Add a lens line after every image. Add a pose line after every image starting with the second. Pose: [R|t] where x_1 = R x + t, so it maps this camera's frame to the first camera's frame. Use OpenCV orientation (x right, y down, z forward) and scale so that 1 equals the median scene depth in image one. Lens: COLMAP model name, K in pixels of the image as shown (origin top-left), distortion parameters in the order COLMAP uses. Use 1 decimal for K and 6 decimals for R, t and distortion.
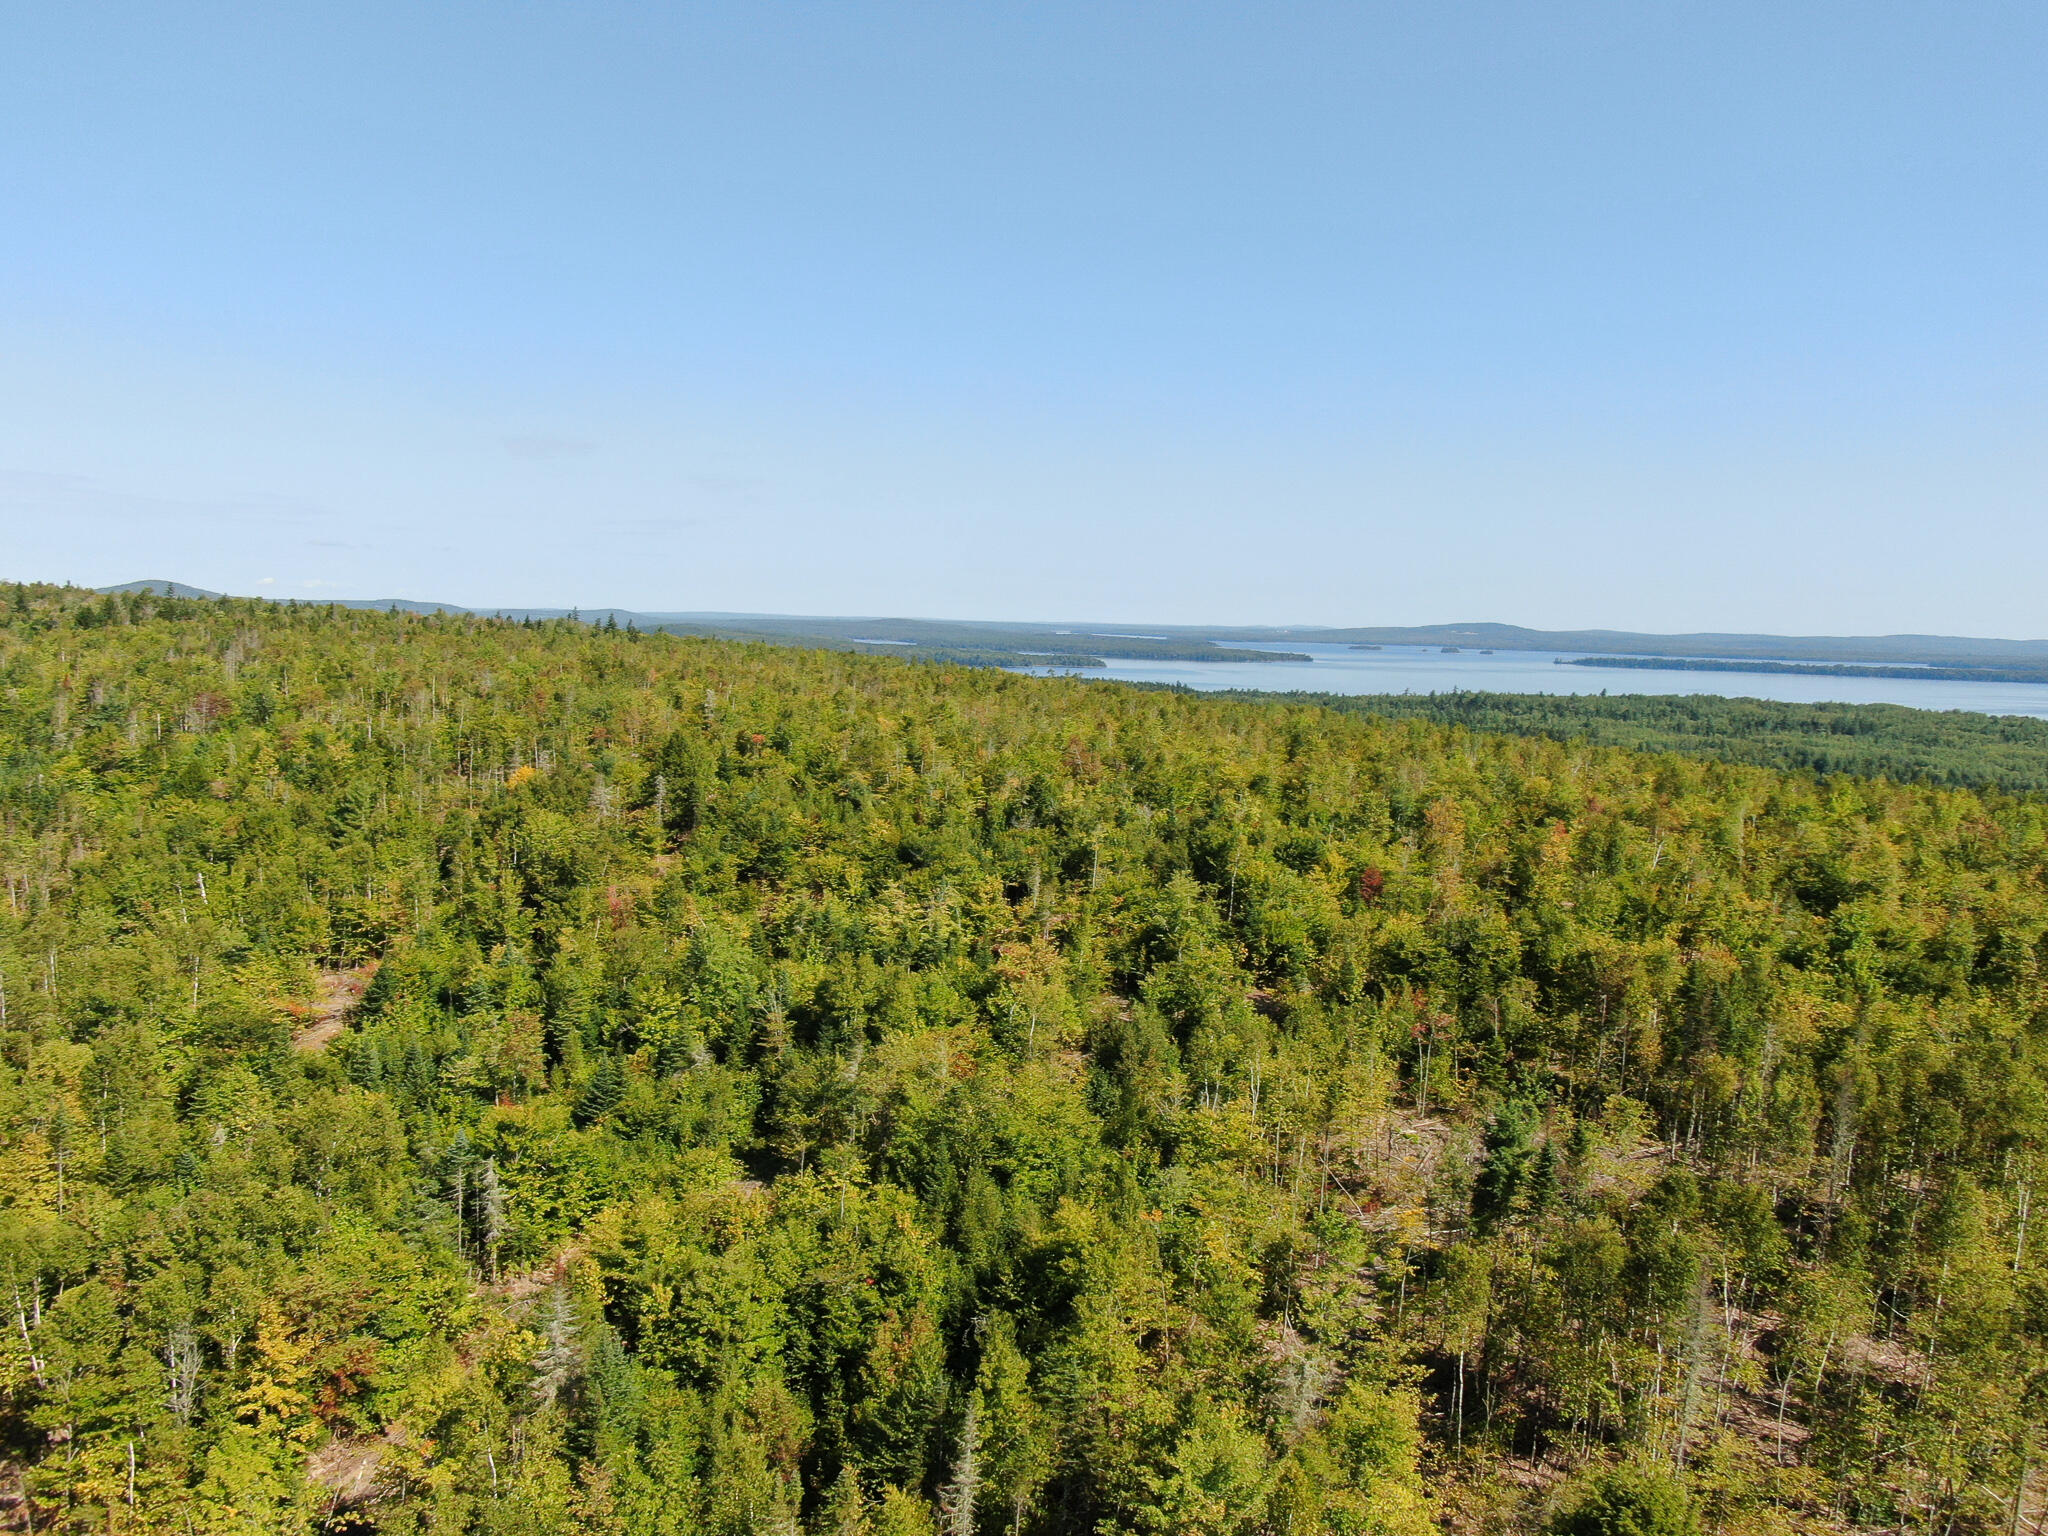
lens RADIAL K [[1443.8, 0, 1029.2], [0, 1443.8, 768.4], [0, 0, 1]] dist [-0.015594, -0.003427]
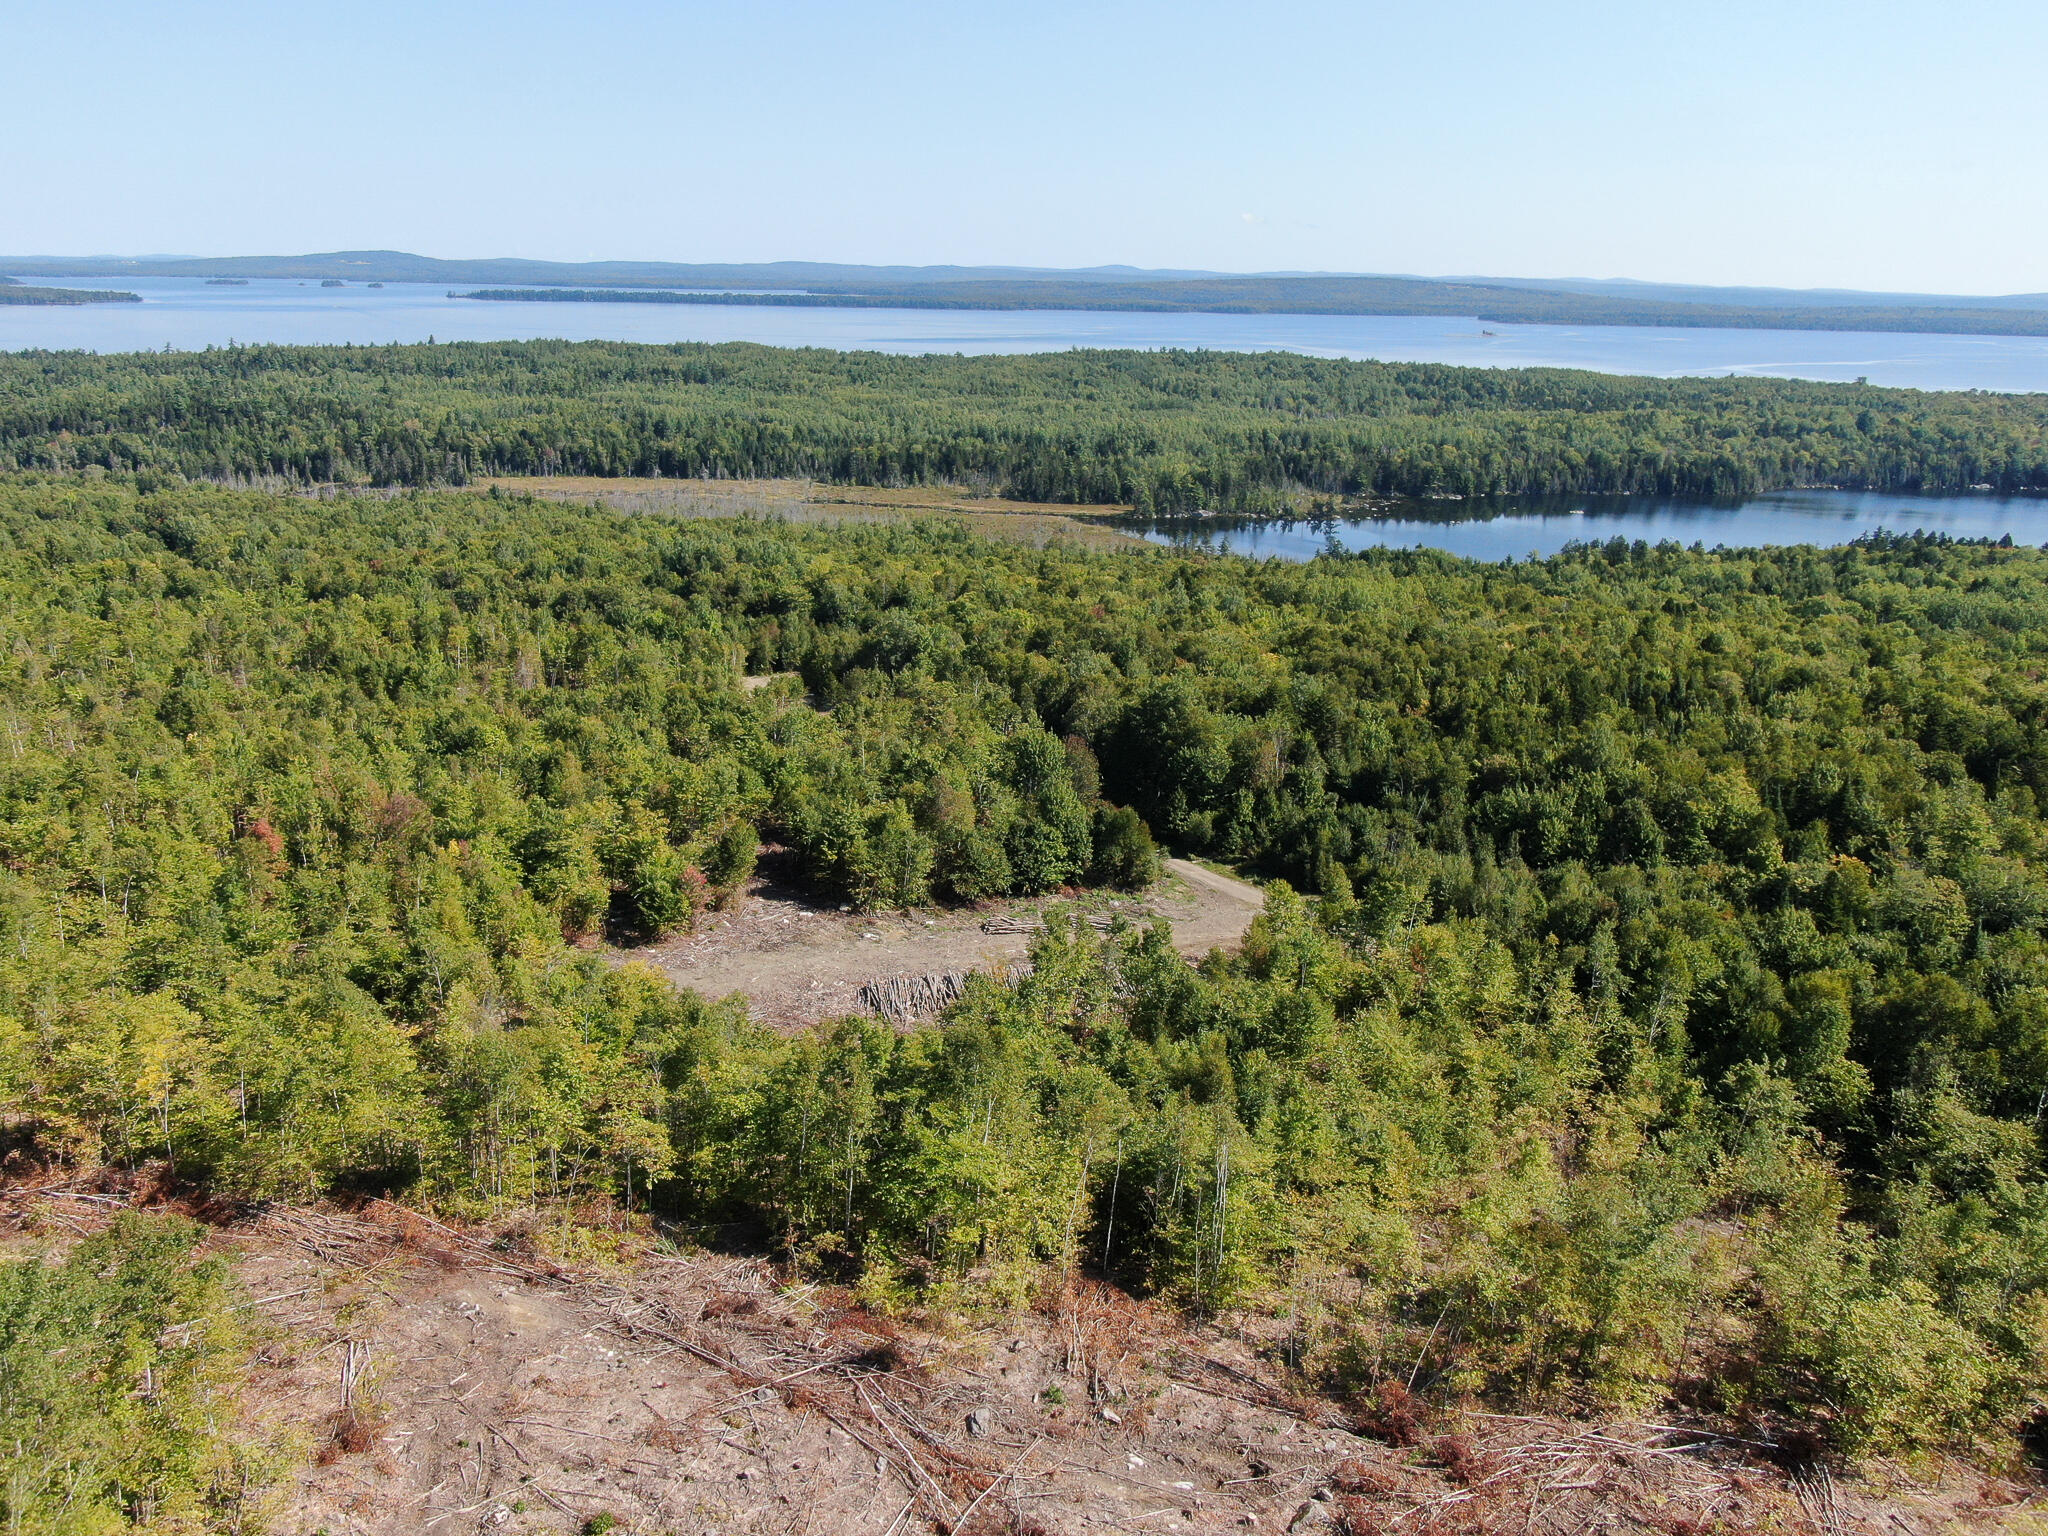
lens RADIAL K [[1443.8, 0, 1046.0], [0, 1443.8, 775.5], [0, 0, 1]] dist [-0.015594, -0.003427]
pose [[0.756948, -0.220383, 0.615192, 0.113690], [0.061536, 0.961272, 0.268645, -0.013639], [-0.650571, -0.165494, 0.741194, 0.143459]]
